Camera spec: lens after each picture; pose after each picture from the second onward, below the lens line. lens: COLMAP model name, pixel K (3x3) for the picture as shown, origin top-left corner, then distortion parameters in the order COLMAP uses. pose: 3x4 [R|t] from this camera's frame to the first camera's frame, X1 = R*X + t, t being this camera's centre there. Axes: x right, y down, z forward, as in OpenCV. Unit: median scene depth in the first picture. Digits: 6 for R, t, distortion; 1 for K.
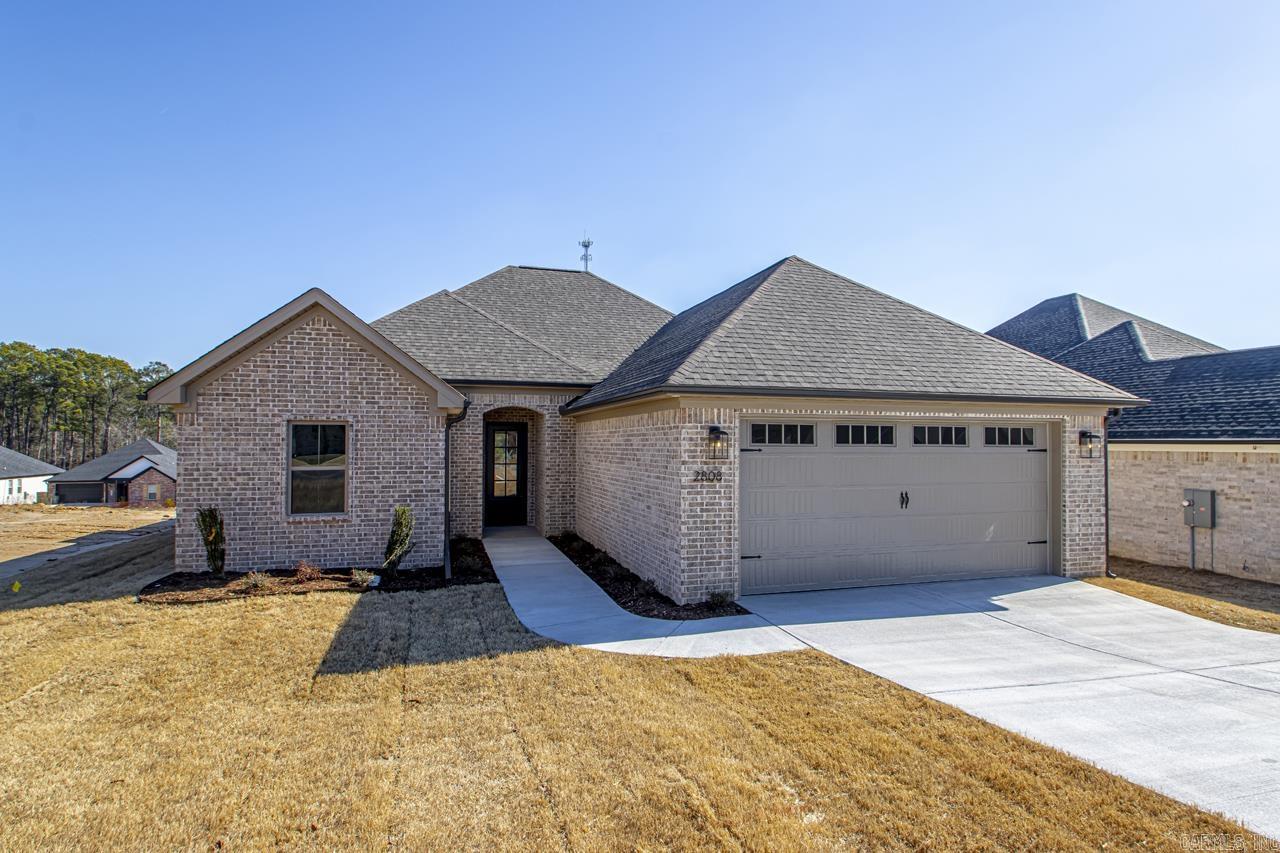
lens RADIAL K [[697.1, 0, 653.0], [0, 697.1, 427.2], [0, 0, 1]] dist [-0.003472, -0.000092]
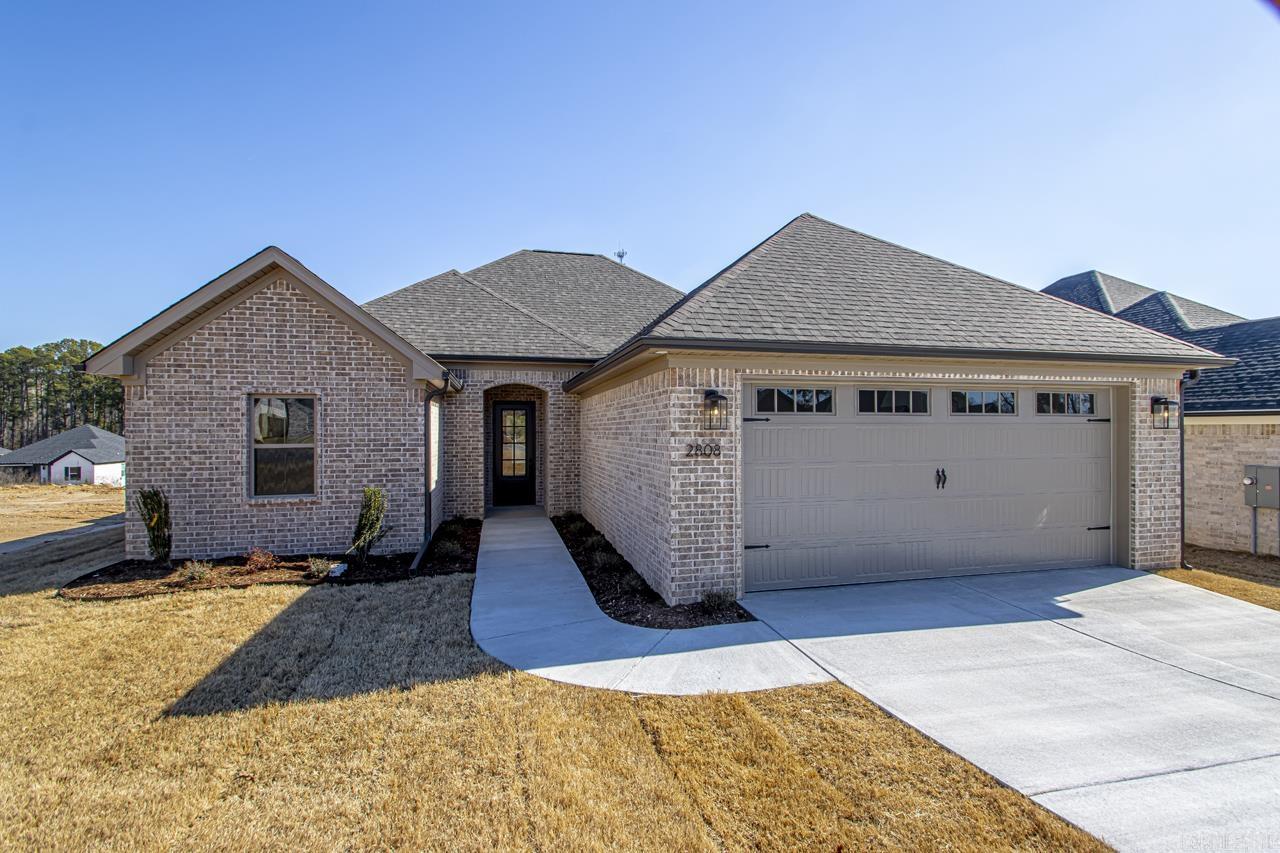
lens RADIAL K [[599.7, 0, 651.3], [0, 599.7, 425.4], [0, 0, 1]] dist [0.022166, -0.017264]
pose [[0.998588, -0.007317, -0.052623, 0.045863], [0.008138, 0.999848, 0.015391, 0.024302], [0.052503, -0.015797, 0.998496, 0.239237]]
